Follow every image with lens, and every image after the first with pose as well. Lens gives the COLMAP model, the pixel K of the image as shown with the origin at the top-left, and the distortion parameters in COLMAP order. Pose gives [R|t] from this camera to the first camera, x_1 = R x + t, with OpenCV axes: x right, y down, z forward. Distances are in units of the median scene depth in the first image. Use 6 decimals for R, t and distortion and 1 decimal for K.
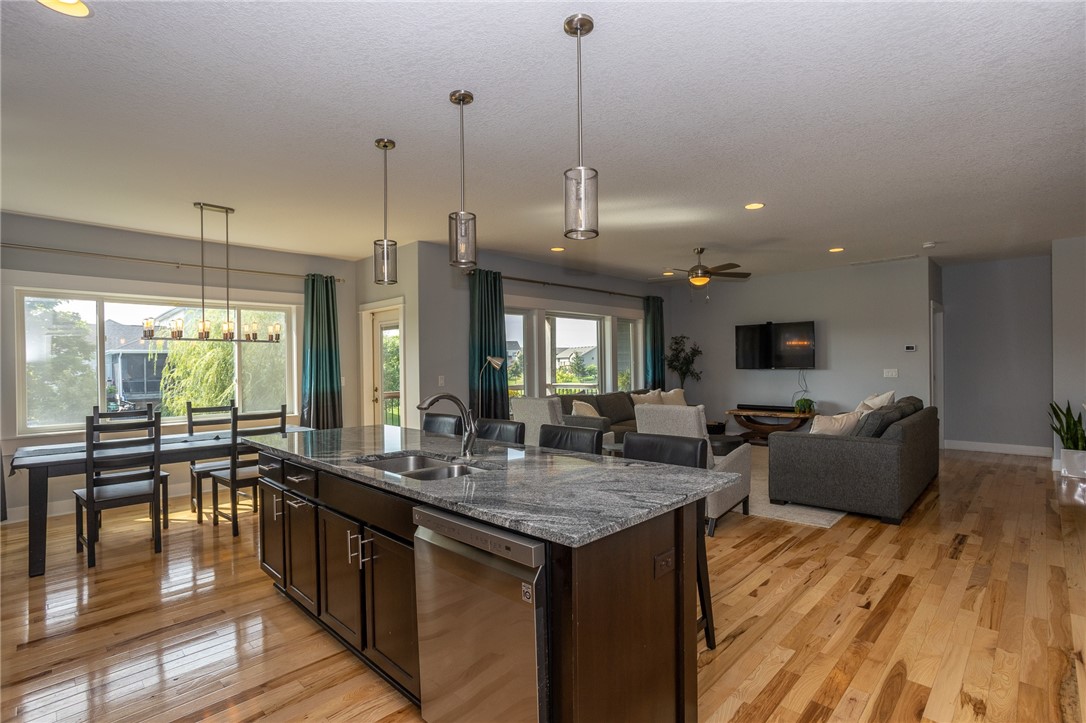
lens RADIAL K [[504.4, 0, 539.8], [0, 504.4, 358.7], [0, 0, 1]] dist [-0.004892, 0.000357]
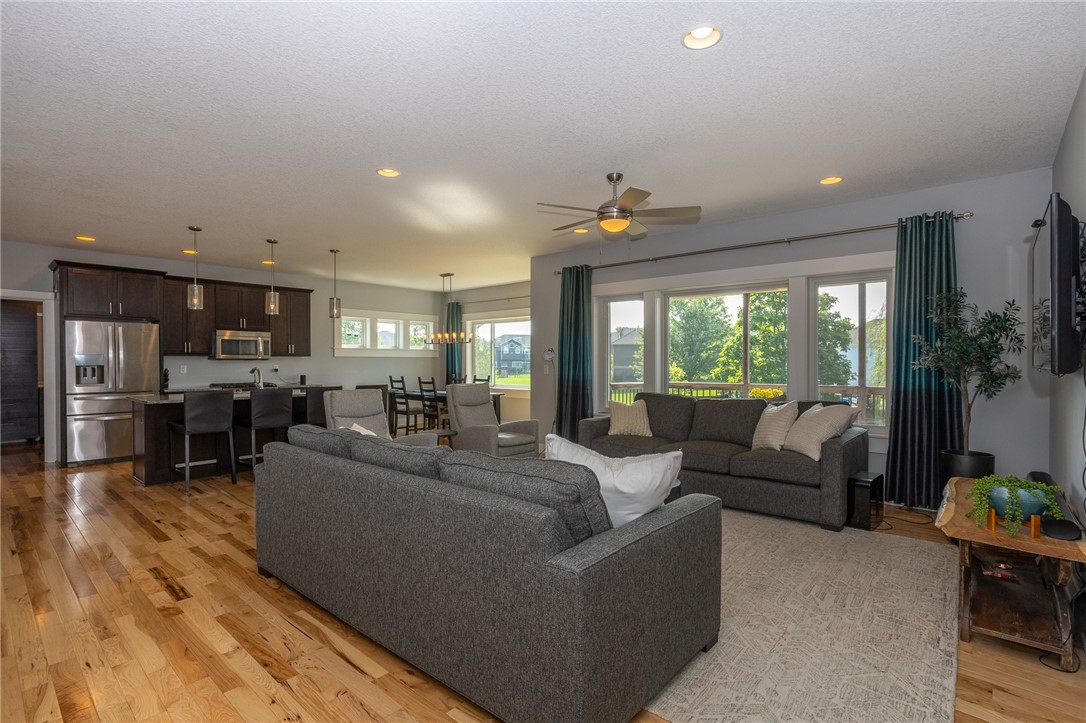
lens RADIAL K [[504.4, 0, 544.1], [0, 504.4, 366.0], [0, 0, 1]] dist [-0.004892, 0.000357]
pose [[0.074841, 0.020414, -0.996987, 1.576351], [0.003391, 0.999779, 0.020726, 0.014257], [0.997190, -0.004932, 0.074755, 1.456564]]
